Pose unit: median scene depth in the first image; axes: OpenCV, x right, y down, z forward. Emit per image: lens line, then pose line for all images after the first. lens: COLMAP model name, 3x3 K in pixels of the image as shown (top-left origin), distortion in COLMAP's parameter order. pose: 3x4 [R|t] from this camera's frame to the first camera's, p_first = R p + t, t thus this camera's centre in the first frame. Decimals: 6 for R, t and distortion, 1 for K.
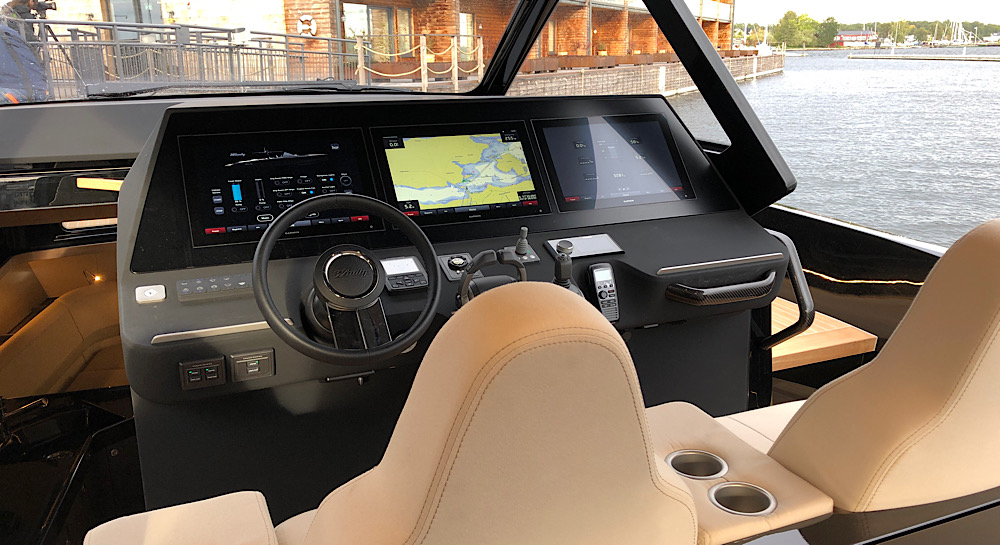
lens RADIAL K [[823.8, 0, 500.0], [0, 823.8, 272.5], [0, 0, 1]] dist [0.026164, -0.012746]
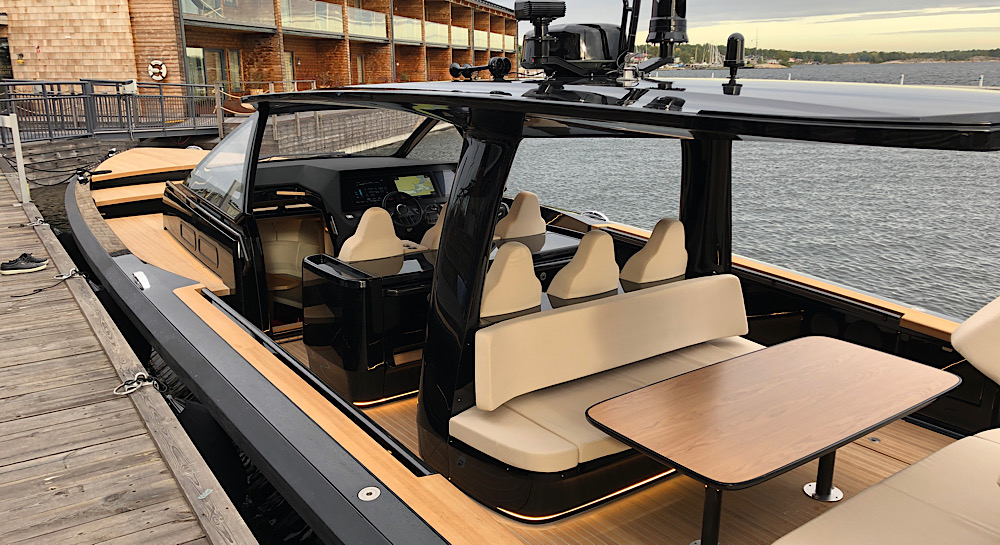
lens RADIAL K [[823.8, 0, 500.0], [0, 823.8, 272.5], [0, 0, 1]] dist [0.026164, -0.012746]
pose [[0.971377, -0.050756, 0.232058, -0.050053], [0.055454, 0.998366, -0.013763, 0.030009], [-0.230981, 0.026237, 0.972604, -0.238903]]
